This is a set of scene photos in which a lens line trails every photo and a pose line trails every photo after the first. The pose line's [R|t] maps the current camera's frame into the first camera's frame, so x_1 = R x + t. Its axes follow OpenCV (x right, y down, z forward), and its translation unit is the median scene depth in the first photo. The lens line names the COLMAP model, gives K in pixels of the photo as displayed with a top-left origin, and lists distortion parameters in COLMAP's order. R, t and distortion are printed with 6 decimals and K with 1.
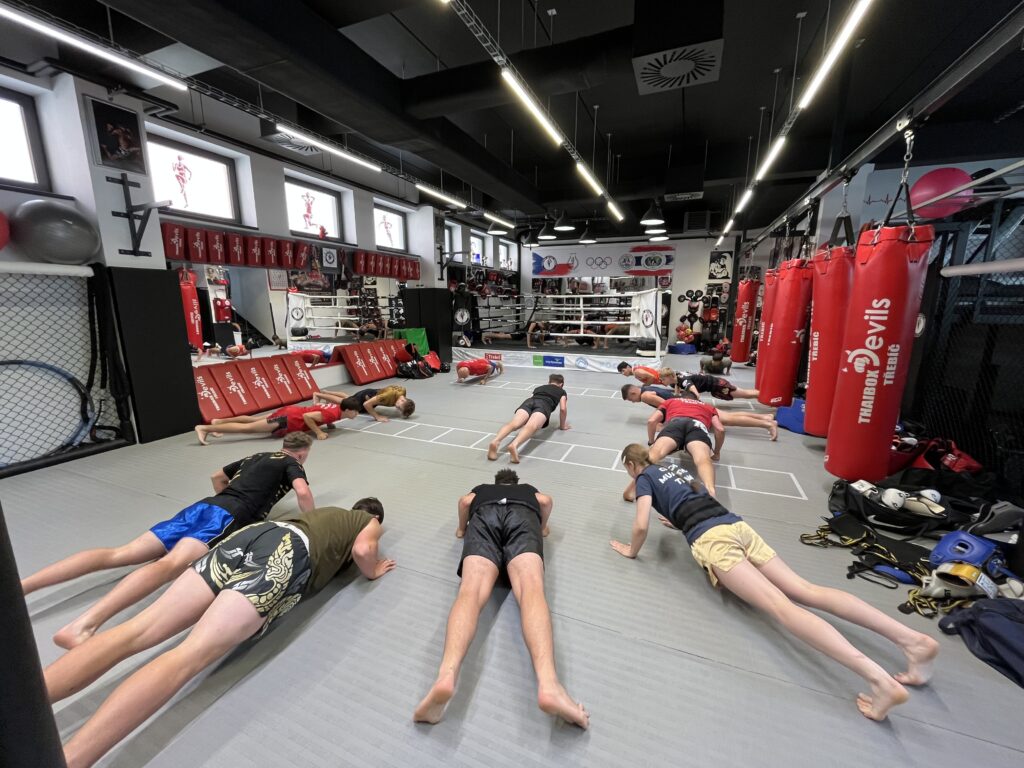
lens RADIAL K [[414.9, 0, 509.9], [0, 414.9, 386.3], [0, 0, 1]] dist [-0.001877, 0.000085]
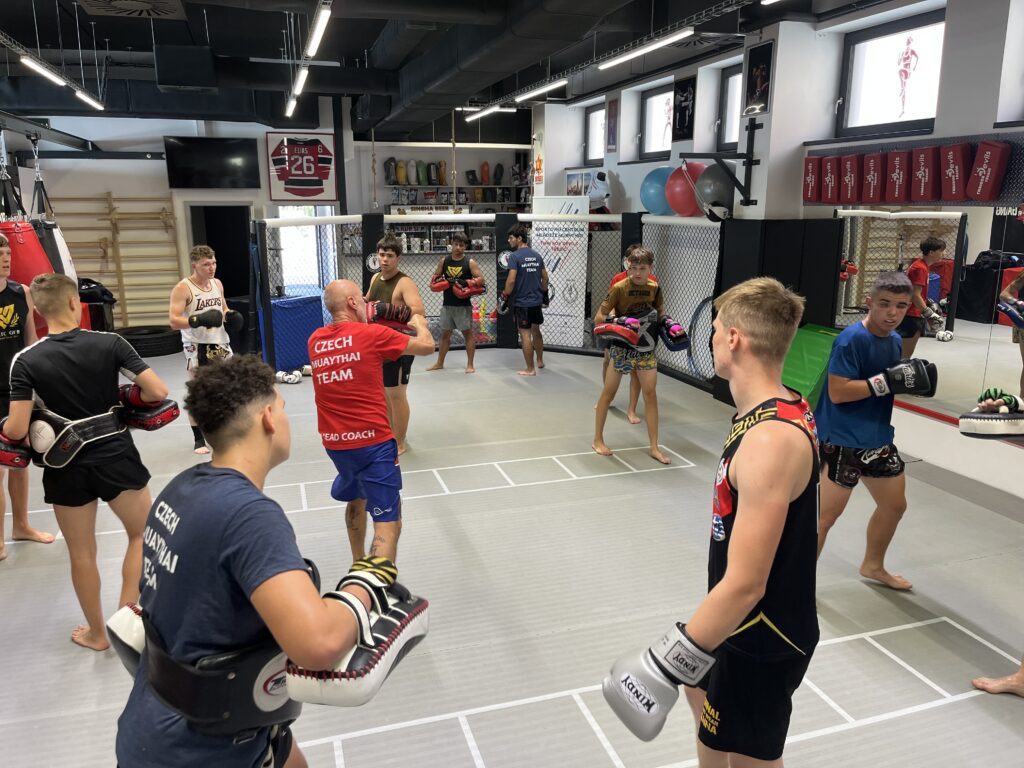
lens RADIAL K [[776.3, 0, 505.4], [0, 776.3, 387.3], [0, 0, 1]] dist [0.082262, -0.106778]
pose [[-0.768409, 0.156697, -0.620479, 0.540478], [-0.122916, 0.915371, 0.383390, -0.451425], [0.628044, 0.370867, -0.684119, 1.651803]]
